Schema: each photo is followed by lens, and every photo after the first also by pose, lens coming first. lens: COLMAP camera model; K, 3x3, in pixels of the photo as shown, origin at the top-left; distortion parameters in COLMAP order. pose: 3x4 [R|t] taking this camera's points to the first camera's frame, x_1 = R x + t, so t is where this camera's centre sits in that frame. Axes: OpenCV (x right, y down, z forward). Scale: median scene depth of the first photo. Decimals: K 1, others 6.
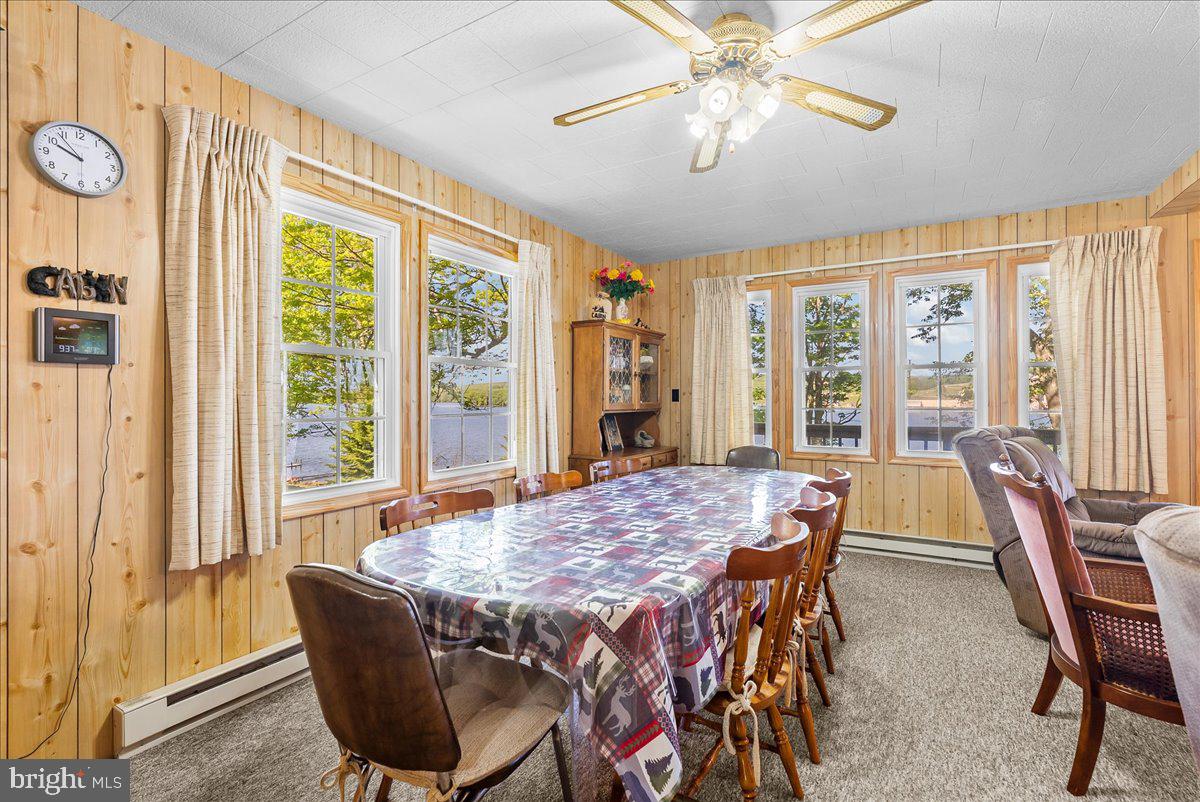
lens RADIAL K [[548.1, 0, 601.7], [0, 548.1, 396.7], [0, 0, 1]] dist [-0.007715, 0.003296]
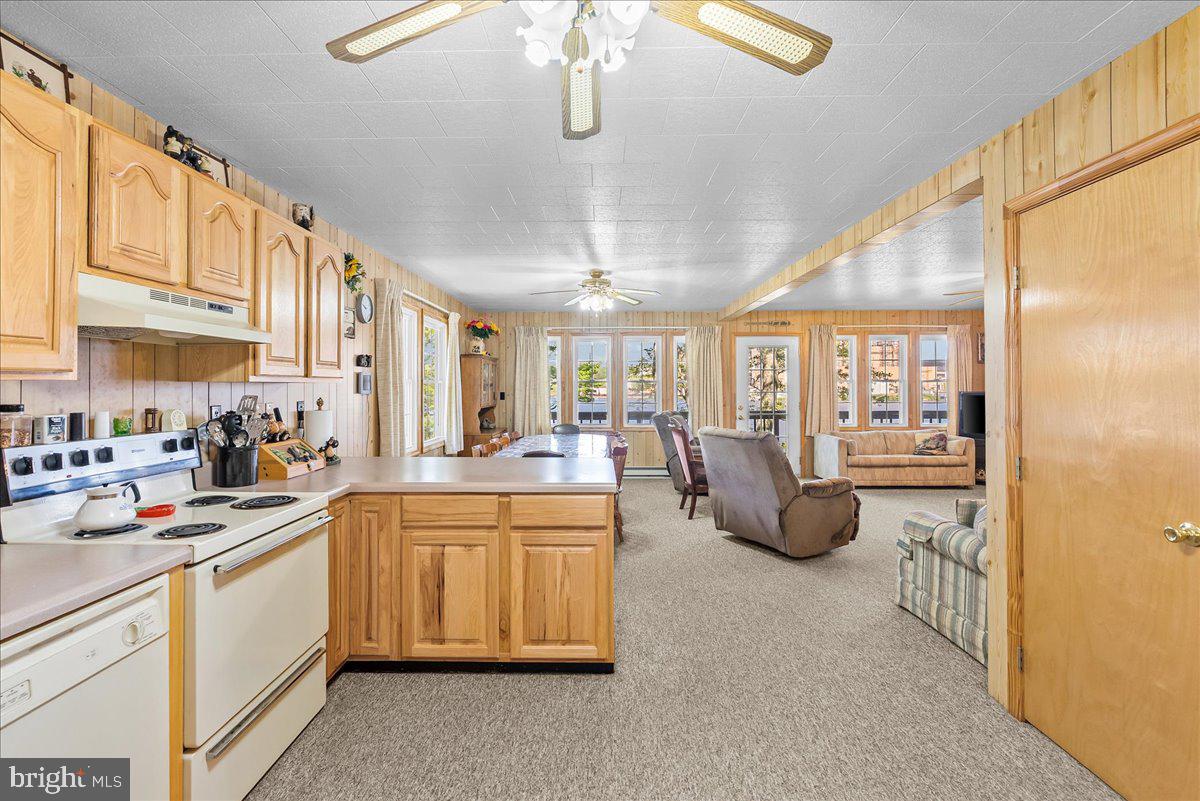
lens RADIAL K [[548.1, 0, 598.5], [0, 548.1, 389.5], [0, 0, 1]] dist [-0.007715, 0.003296]
pose [[0.864547, -0.002077, 0.502548, -0.571944], [-0.000940, 0.999983, 0.005750, -0.041243], [-0.502551, -0.005444, 0.864530, -0.710503]]
